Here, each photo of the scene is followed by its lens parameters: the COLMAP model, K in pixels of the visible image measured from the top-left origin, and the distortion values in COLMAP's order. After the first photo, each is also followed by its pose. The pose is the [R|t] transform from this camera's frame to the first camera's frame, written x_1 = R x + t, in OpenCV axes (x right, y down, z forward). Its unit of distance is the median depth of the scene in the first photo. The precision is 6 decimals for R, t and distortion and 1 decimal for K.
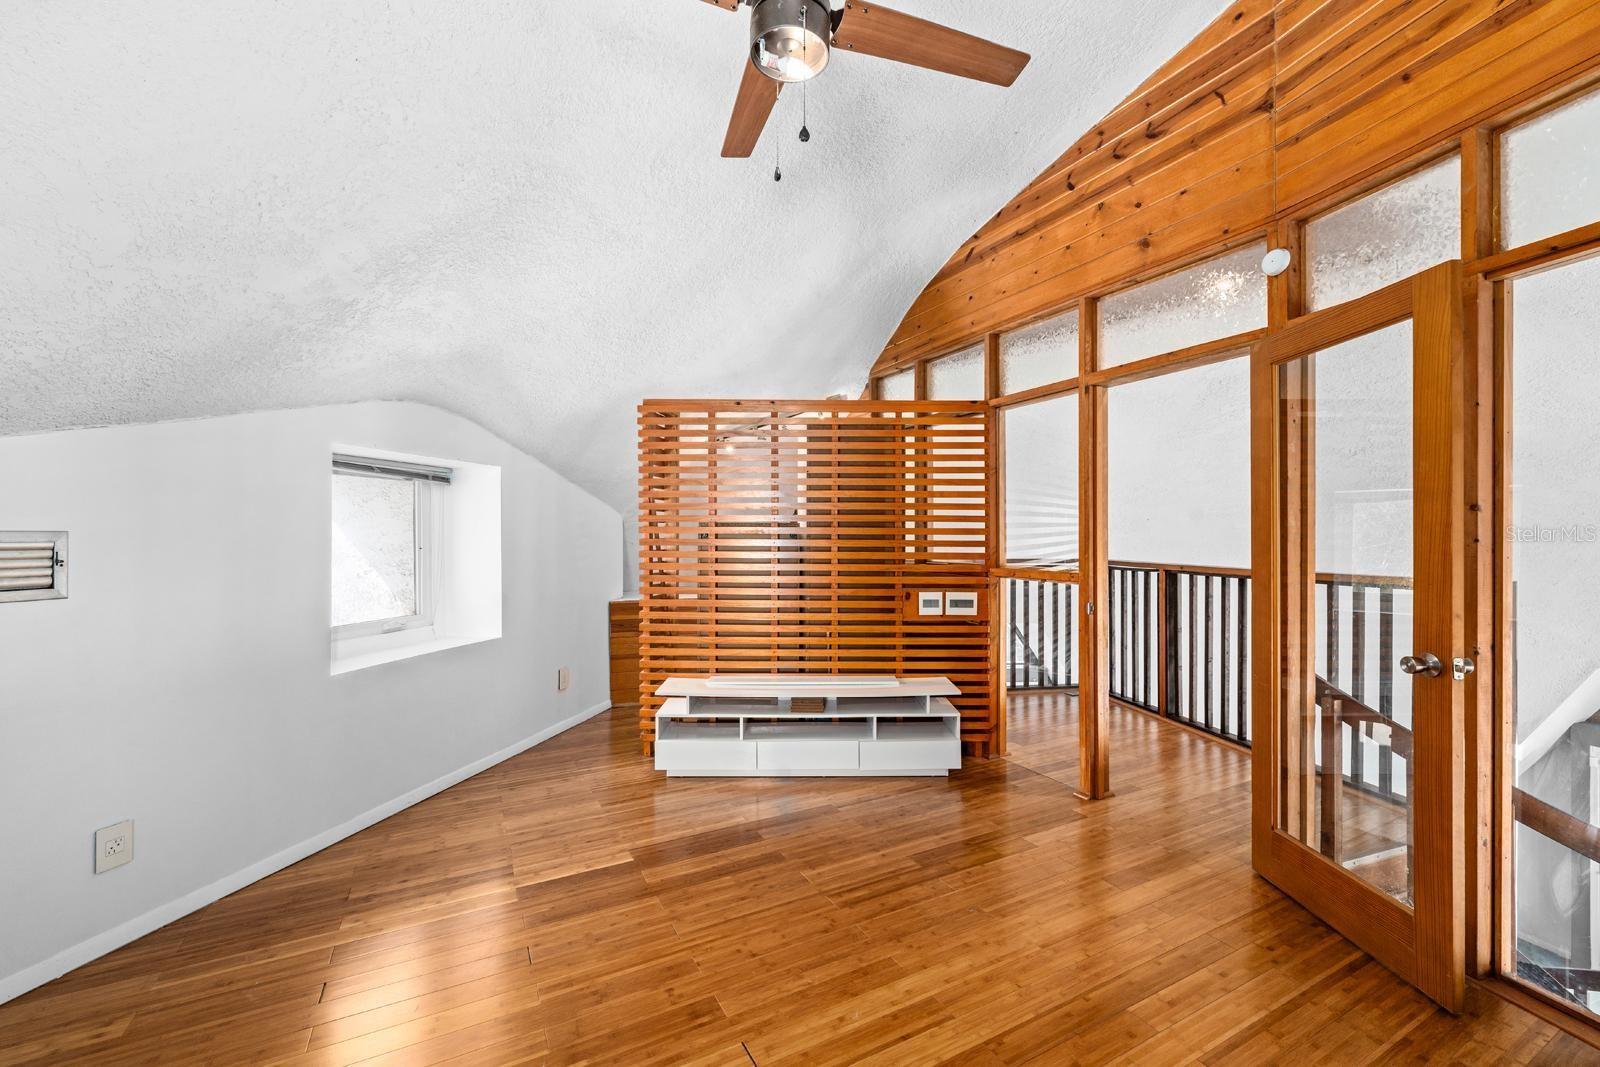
lens RADIAL K [[655.3, 0, 800.0], [0, 655.3, 529.9], [0, 0, 1]] dist [0.000402, -0.000042]
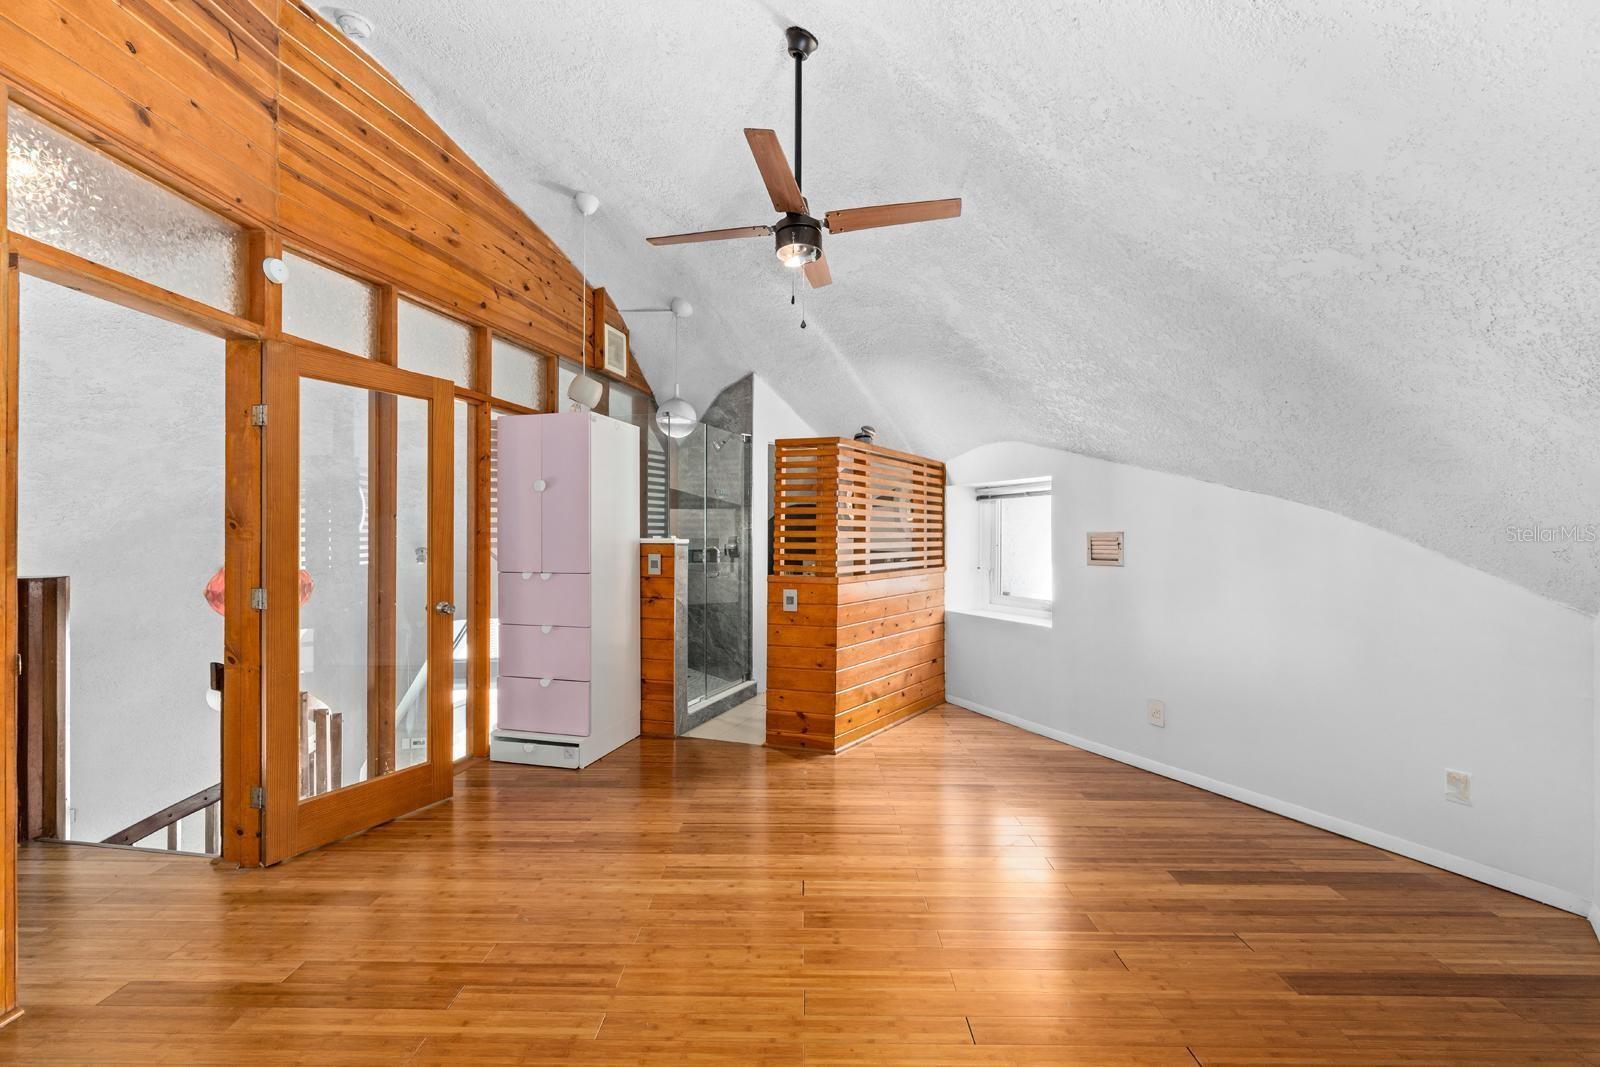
lens RADIAL K [[655.3, 0, 800.0], [0, 655.3, 529.9], [0, 0, 1]] dist [0.000402, -0.000042]
pose [[-0.877272, -0.002058, 0.479989, -0.626531], [-0.006887, 0.999942, -0.008301, 0.009608], [-0.479944, -0.010588, -0.877235, 1.860850]]
